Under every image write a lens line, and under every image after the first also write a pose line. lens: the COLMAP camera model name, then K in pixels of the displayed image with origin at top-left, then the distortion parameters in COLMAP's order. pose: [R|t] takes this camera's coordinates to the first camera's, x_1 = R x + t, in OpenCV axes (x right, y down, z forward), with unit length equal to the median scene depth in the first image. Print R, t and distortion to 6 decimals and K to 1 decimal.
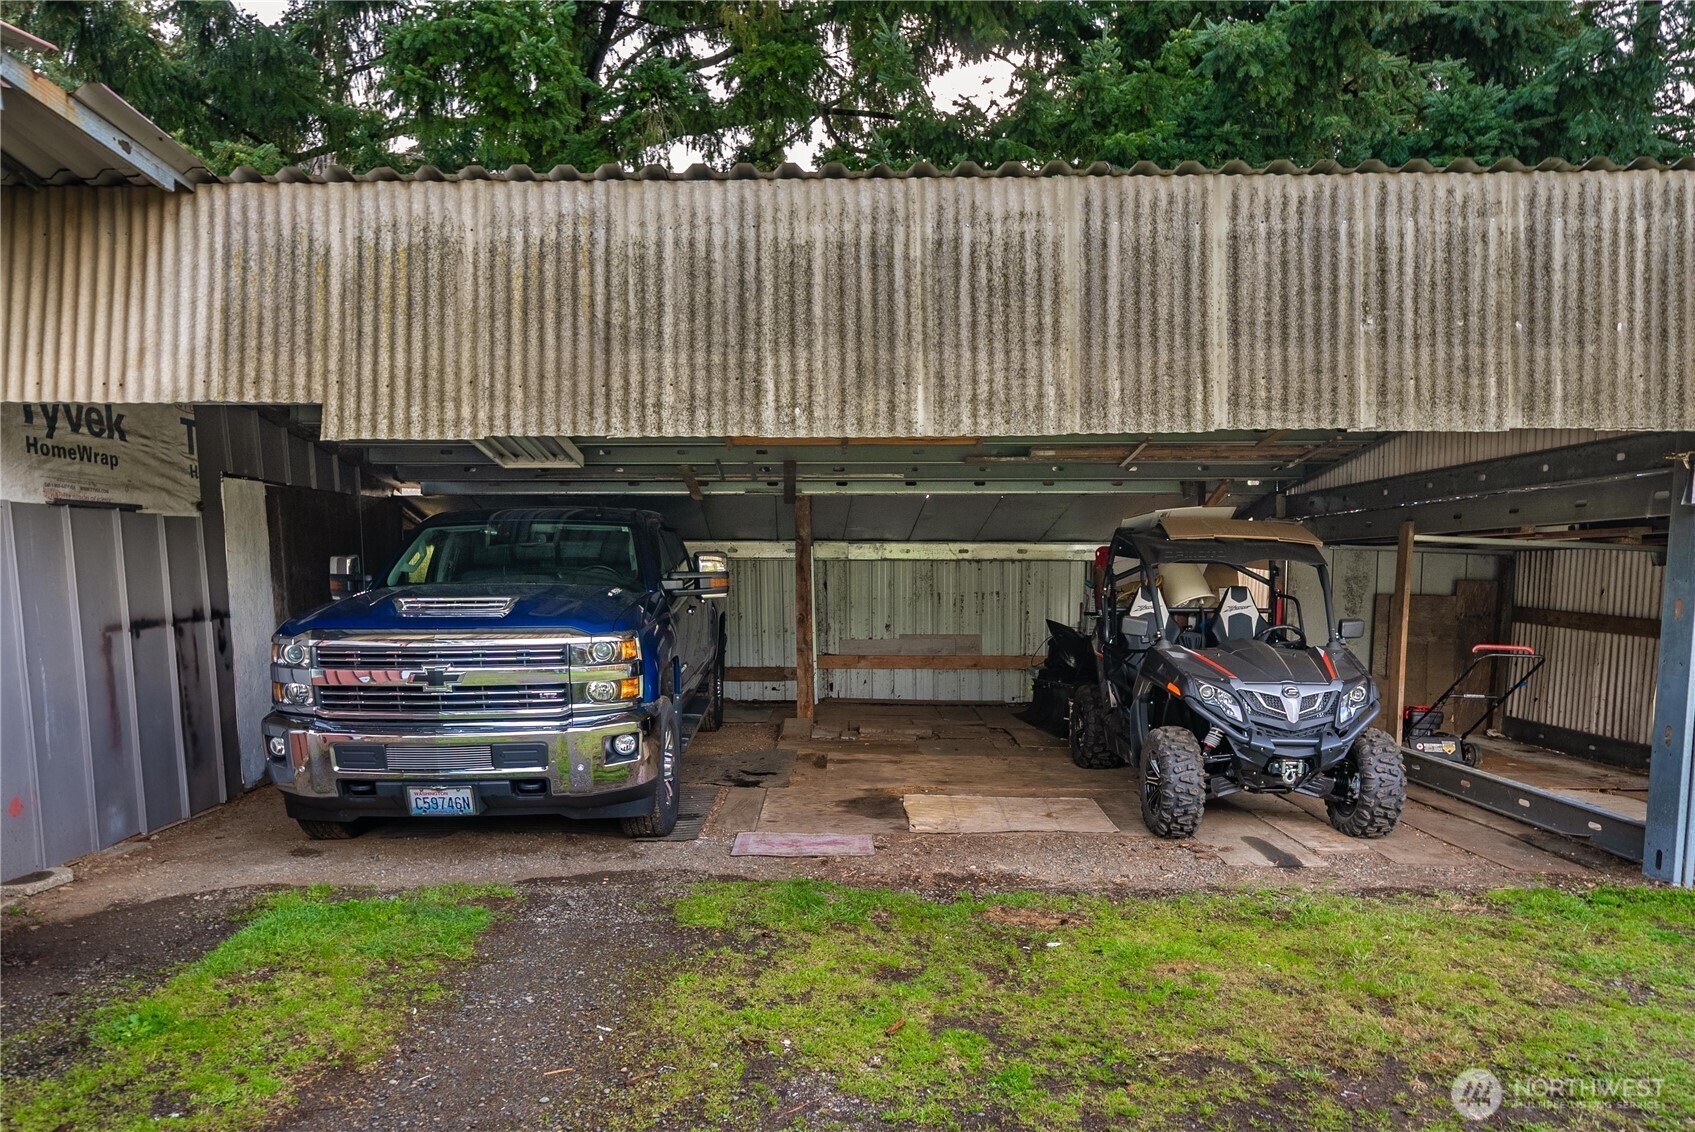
lens RADIAL K [[1119.7, 0, 847.5], [0, 1119.7, 566.0], [0, 0, 1]] dist [-0.001478, -0.001437]
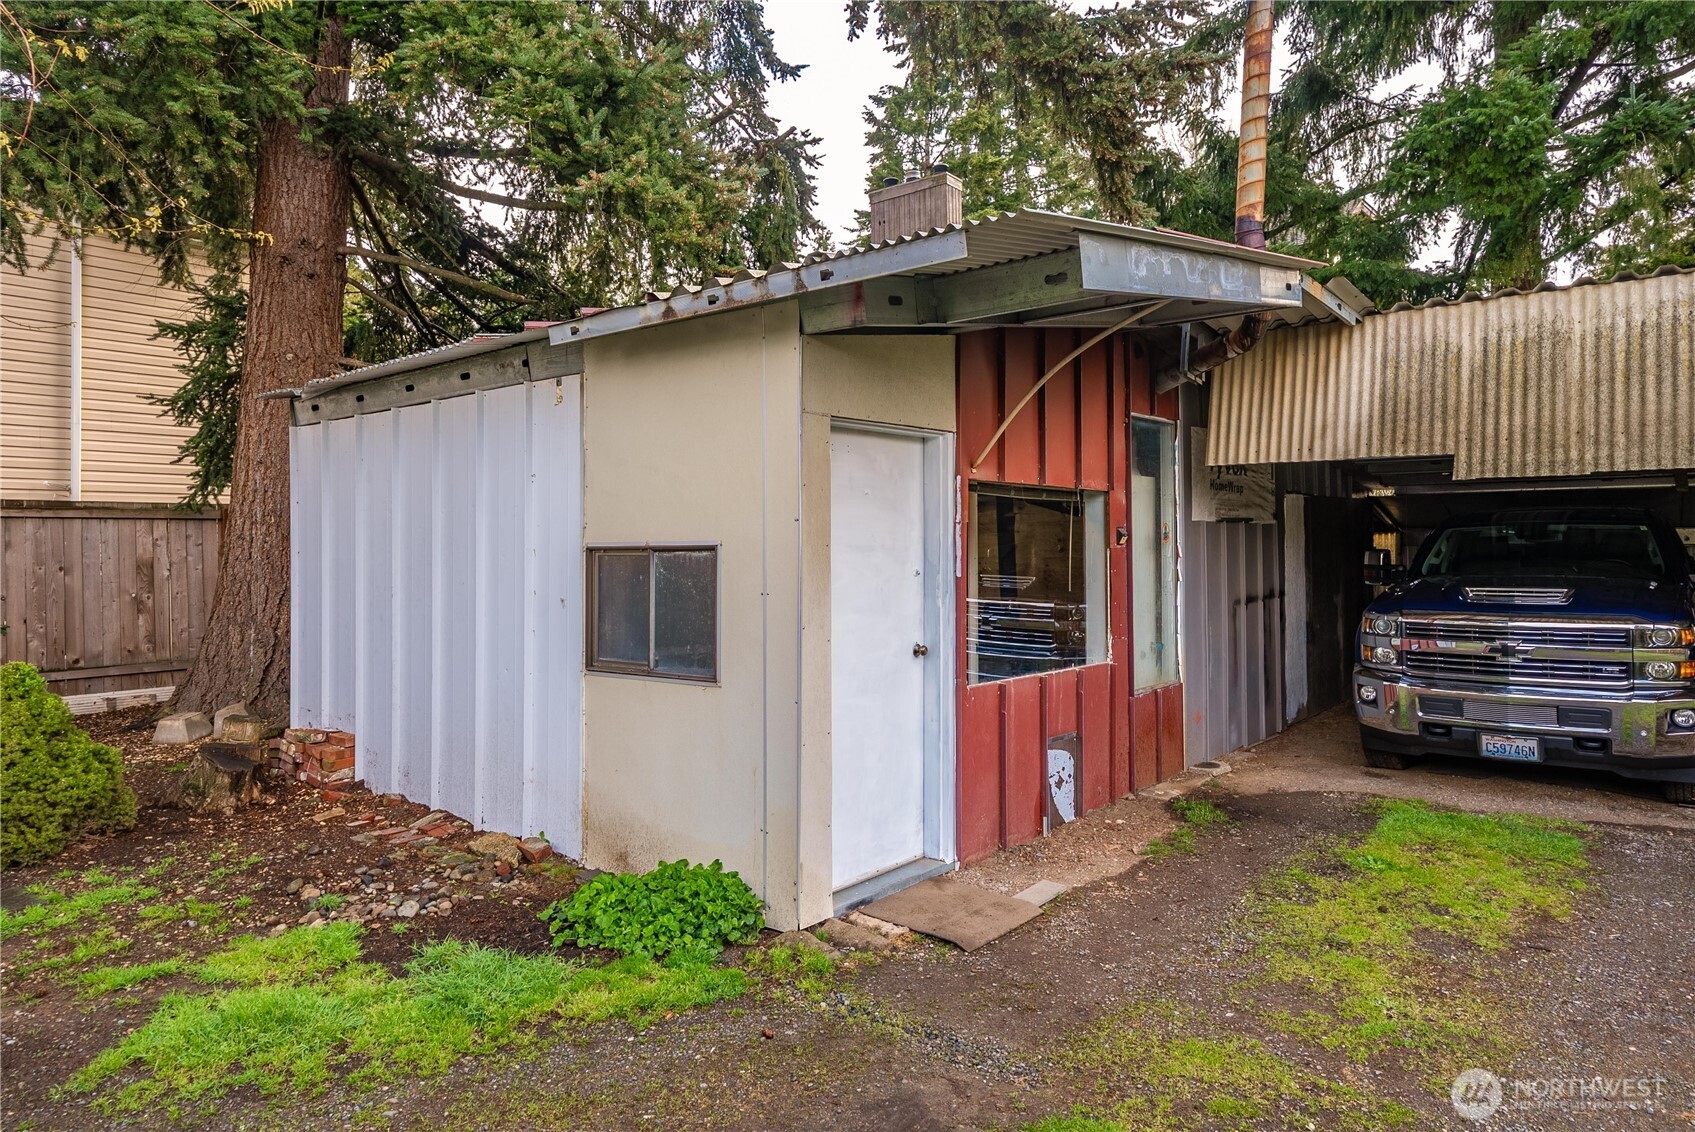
lens RADIAL K [[1074.3, 0, 848.5], [0, 1074.3, 487.1], [0, 0, 1]] dist [-0.000719, 0.000285]
pose [[0.768232, -0.033839, -0.639276, -0.188335], [0.005109, 0.998894, -0.046735, -0.043151], [0.640151, 0.032637, 0.767556, -0.555202]]
